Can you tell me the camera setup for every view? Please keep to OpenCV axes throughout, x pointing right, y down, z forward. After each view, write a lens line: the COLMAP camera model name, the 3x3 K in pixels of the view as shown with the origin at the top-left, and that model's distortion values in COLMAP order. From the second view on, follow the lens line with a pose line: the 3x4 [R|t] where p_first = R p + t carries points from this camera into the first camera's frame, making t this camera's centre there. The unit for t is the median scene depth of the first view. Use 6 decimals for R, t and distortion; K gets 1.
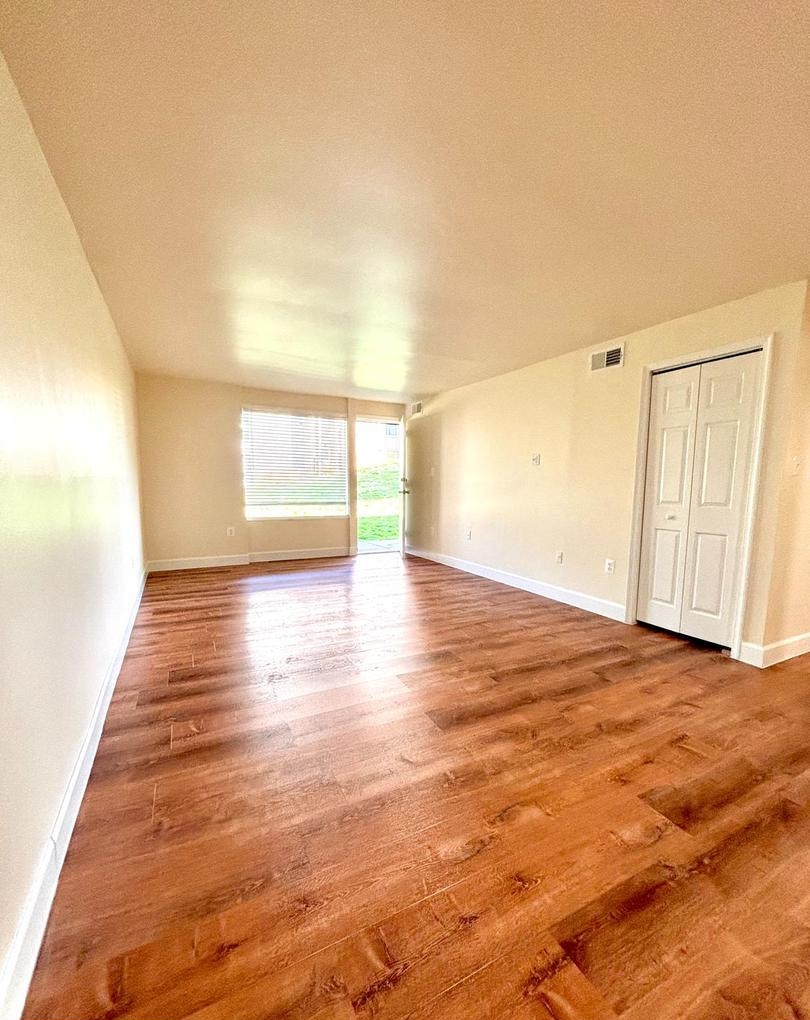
lens RADIAL K [[446.6, 0, 408.4], [0, 446.6, 542.8], [0, 0, 1]] dist [0.037113, -0.000204]
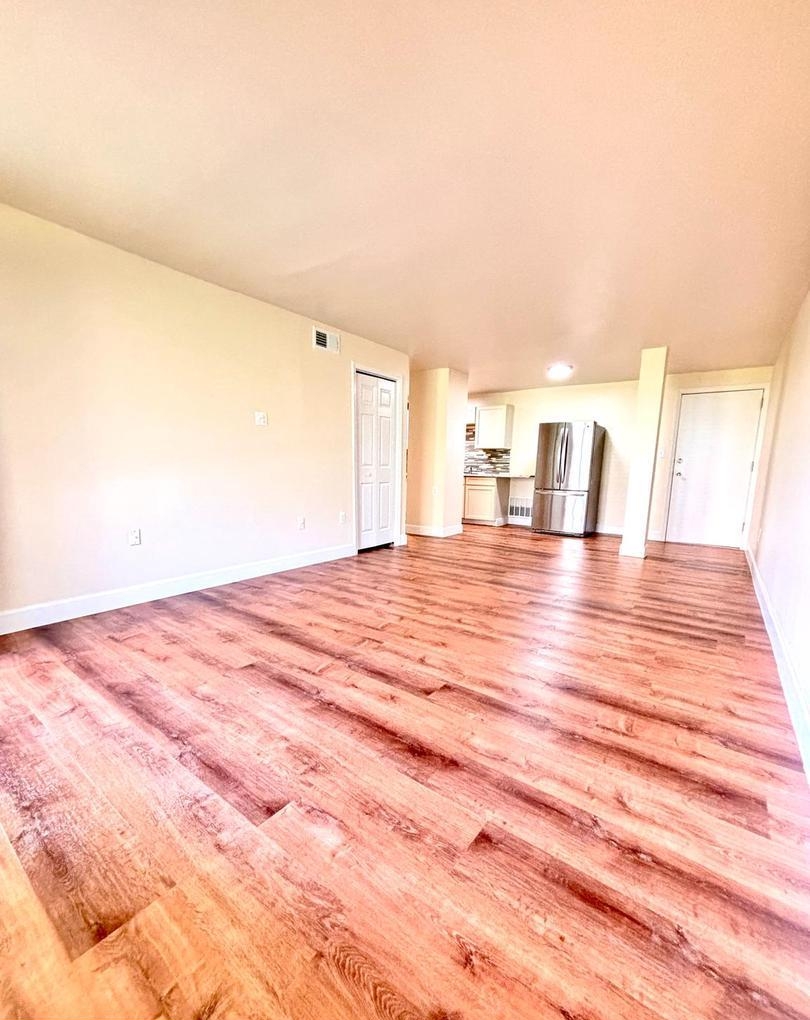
lens RADIAL K [[446.6, 0, 408.4], [0, 446.6, 542.8], [0, 0, 1]] dist [0.037113, -0.000204]
pose [[-0.472859, -0.169872, 0.864609, -0.726262], [0.093095, 0.966117, 0.240730, -0.161789], [-0.876206, 0.194322, -0.441023, 1.395439]]
